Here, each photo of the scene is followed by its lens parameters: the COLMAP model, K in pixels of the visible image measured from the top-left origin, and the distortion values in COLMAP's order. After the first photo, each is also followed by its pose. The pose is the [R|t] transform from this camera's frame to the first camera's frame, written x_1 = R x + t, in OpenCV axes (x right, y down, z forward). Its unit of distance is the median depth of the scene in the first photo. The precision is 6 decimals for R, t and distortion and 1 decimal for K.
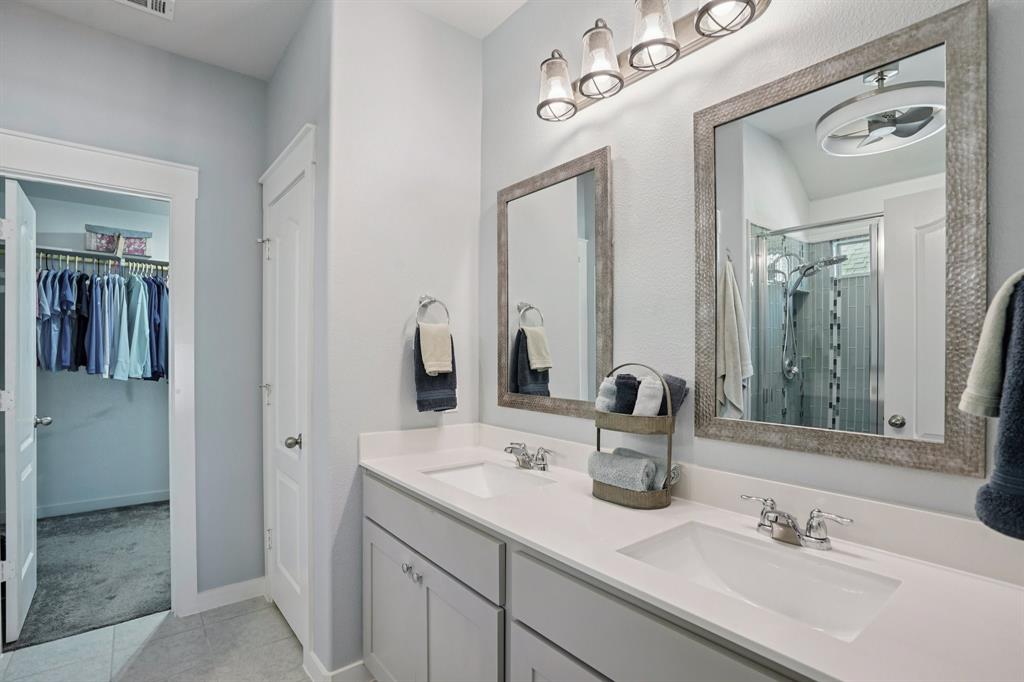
lens RADIAL K [[477.3, 0, 506.3], [0, 477.3, 348.6], [0, 0, 1]] dist [-0.049777, 0.016412]
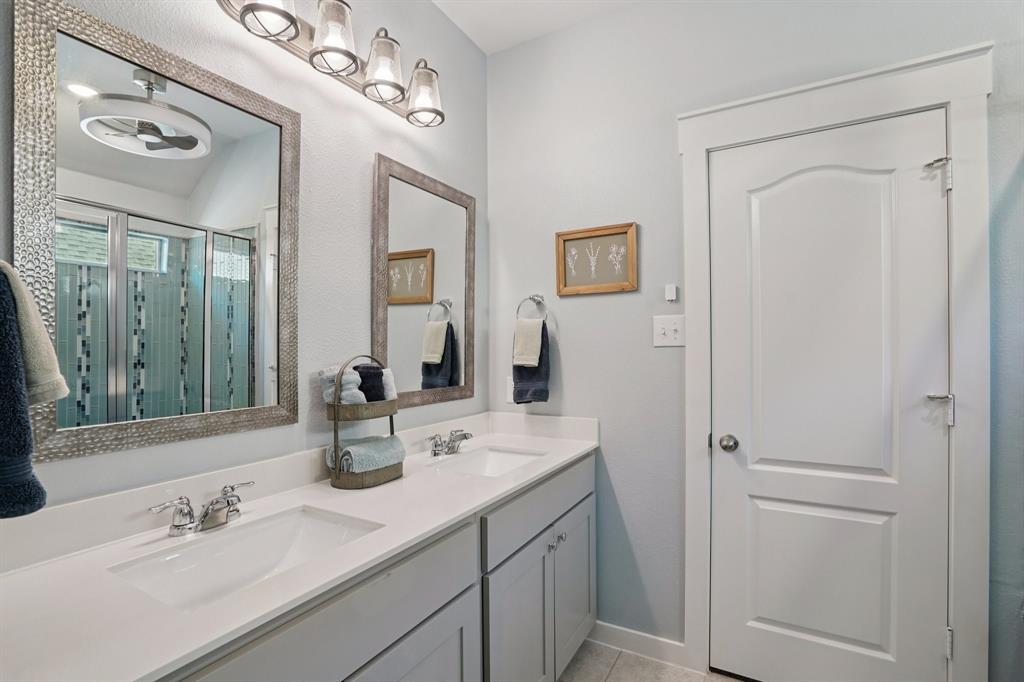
lens RADIAL K [[477.3, 0, 507.0], [0, 477.3, 343.5], [0, 0, 1]] dist [-0.049777, 0.016412]
pose [[-0.348844, 0.003284, 0.937175, -0.907909], [-0.007687, 0.999950, -0.006366, 0.008843], [-0.937149, -0.009425, -0.348801, 1.134776]]
